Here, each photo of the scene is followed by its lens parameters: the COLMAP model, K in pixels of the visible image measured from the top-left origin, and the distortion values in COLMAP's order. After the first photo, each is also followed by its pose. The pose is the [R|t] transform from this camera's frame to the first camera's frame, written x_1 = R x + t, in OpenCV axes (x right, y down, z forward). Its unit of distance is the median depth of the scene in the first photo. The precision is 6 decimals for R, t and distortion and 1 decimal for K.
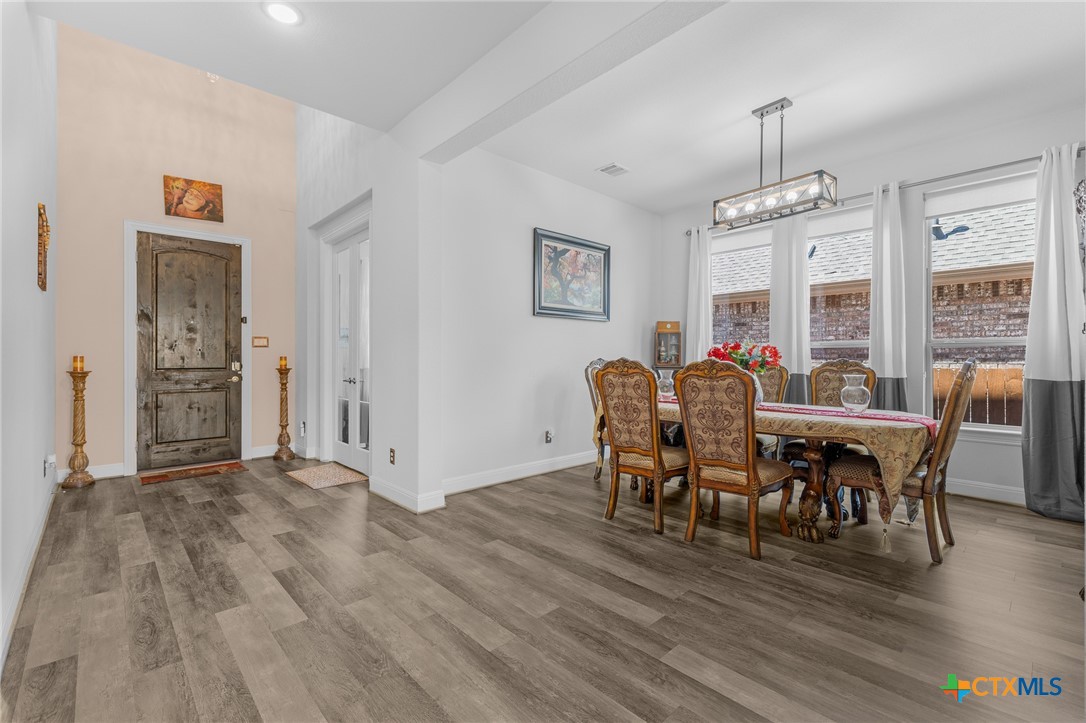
lens RADIAL K [[491.8, 0, 547.0], [0, 491.8, 357.5], [0, 0, 1]] dist [0.013174, -0.000544]
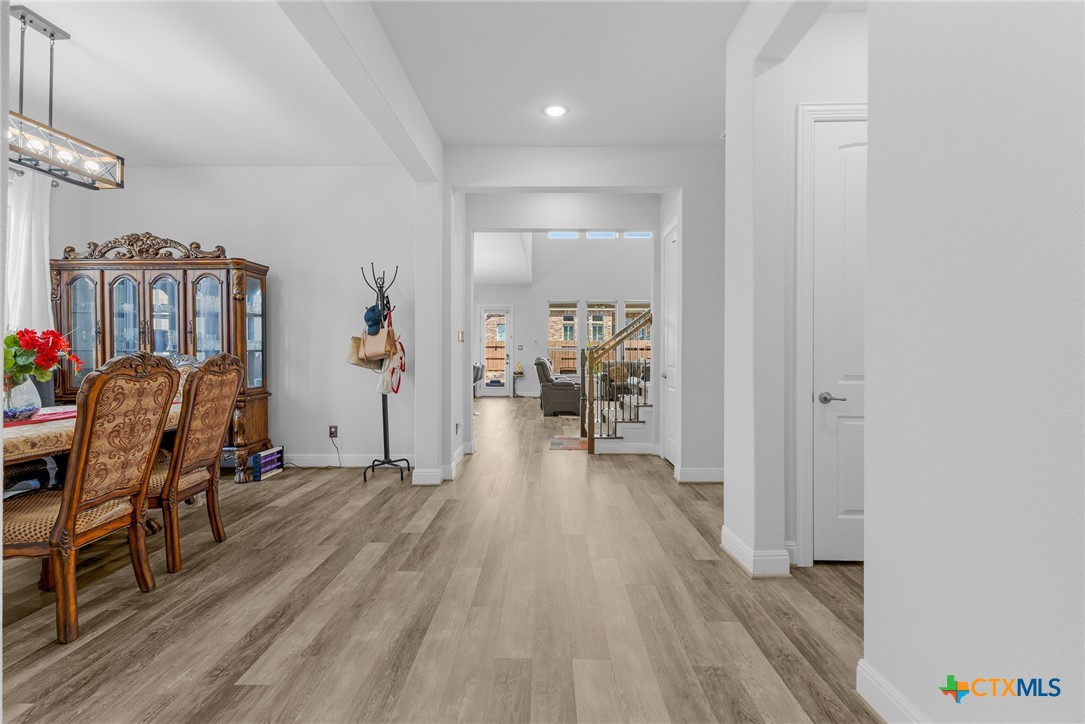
lens RADIAL K [[491.3, 0, 543.3], [0, 491.3, 359.2], [0, 0, 1]] dist [0.013174, -0.000544]
pose [[-0.734502, -0.007424, 0.678565, -0.895863], [0.000418, 0.999935, 0.011392, 0.004711], [-0.678606, 0.008651, -0.734452, 1.455857]]
